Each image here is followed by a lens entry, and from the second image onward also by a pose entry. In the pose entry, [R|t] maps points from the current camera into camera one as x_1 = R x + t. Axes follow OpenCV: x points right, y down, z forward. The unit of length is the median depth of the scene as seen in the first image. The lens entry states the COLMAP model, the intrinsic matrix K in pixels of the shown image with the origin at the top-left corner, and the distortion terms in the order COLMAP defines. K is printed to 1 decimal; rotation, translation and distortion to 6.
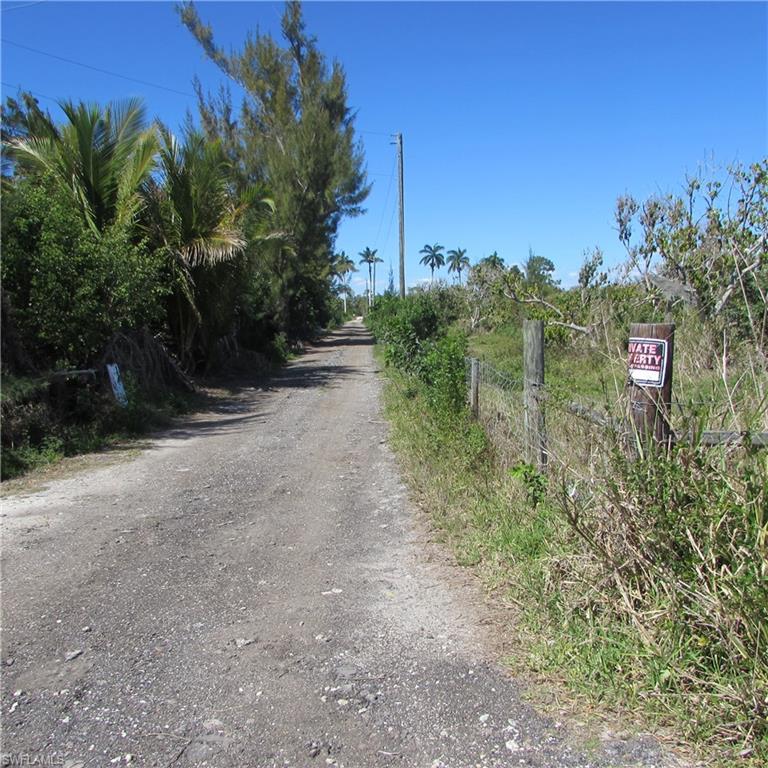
lens RADIAL K [[761.2, 0, 402.7], [0, 761.2, 383.8], [0, 0, 1]] dist [-0.056048, 0.035926]
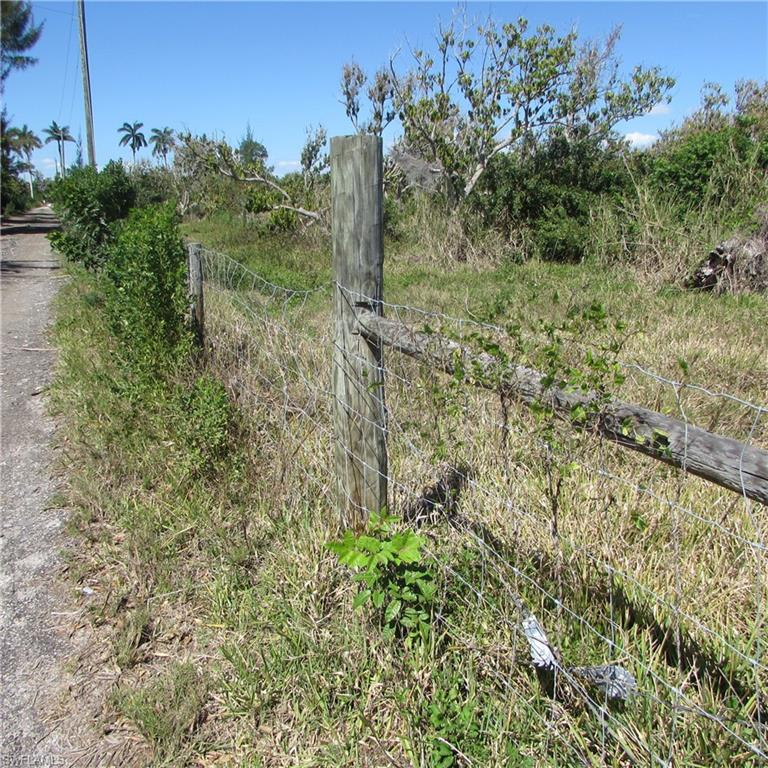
lens RADIAL K [[761.2, 0, 402.7], [0, 761.2, 383.8], [0, 0, 1]] dist [-0.056048, 0.035926]
pose [[0.932442, -0.063144, 0.355759, 0.008262], [0.012254, 0.989571, 0.143521, -0.002340], [-0.361111, -0.129465, 0.923492, 0.103848]]
